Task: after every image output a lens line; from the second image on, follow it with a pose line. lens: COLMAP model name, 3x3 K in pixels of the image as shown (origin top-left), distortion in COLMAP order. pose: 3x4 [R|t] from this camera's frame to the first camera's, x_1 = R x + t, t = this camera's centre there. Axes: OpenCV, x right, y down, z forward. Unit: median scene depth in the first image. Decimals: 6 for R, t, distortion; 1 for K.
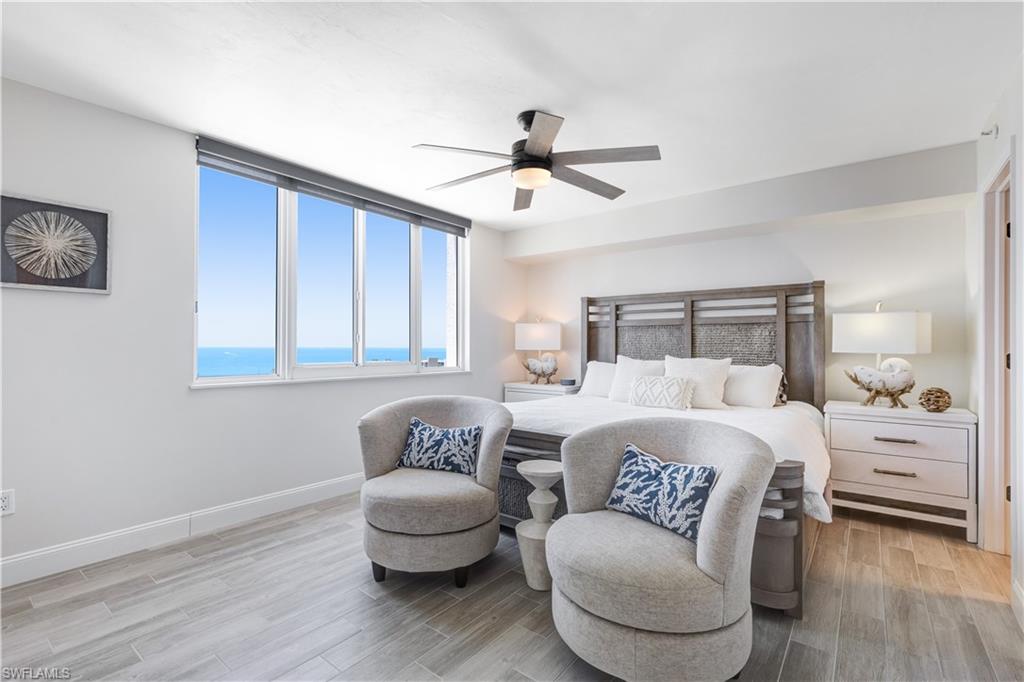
lens RADIAL K [[465.0, 0, 505.8], [0, 465.0, 340.9], [0, 0, 1]] dist [-0.000100, -0.000827]
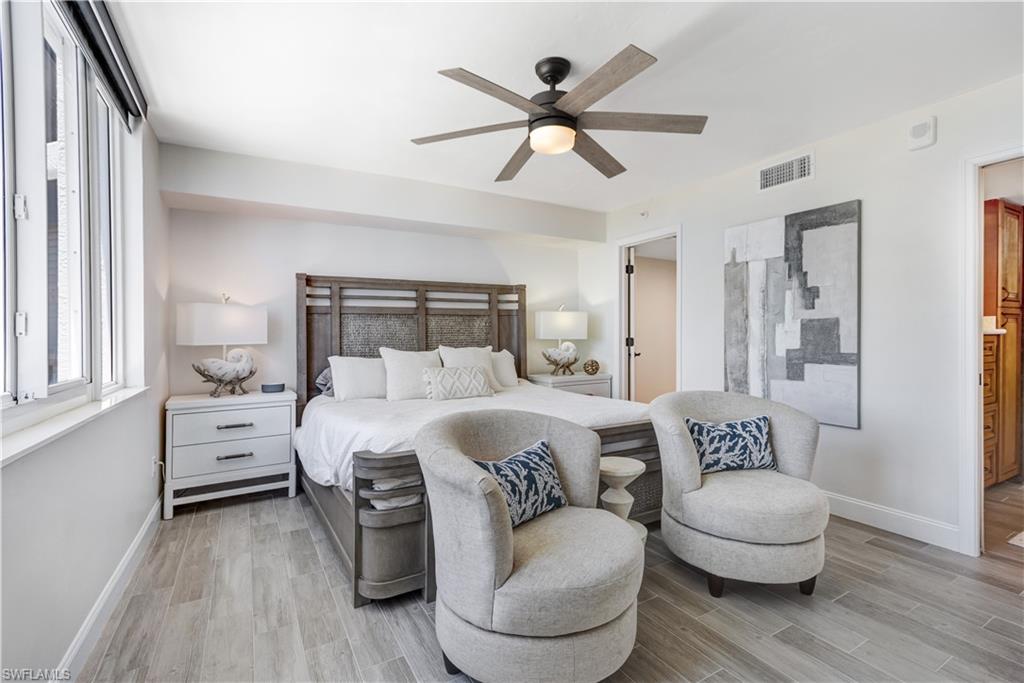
lens RADIAL K [[465.0, 0, 512.4], [0, 465.0, 339.4], [0, 0, 1]] dist [-0.000100, -0.000827]
pose [[0.379340, -0.018734, 0.925068, -0.550477], [0.000321, 0.999798, 0.020115, -0.001549], [-0.925257, -0.007334, 0.379269, 0.532107]]
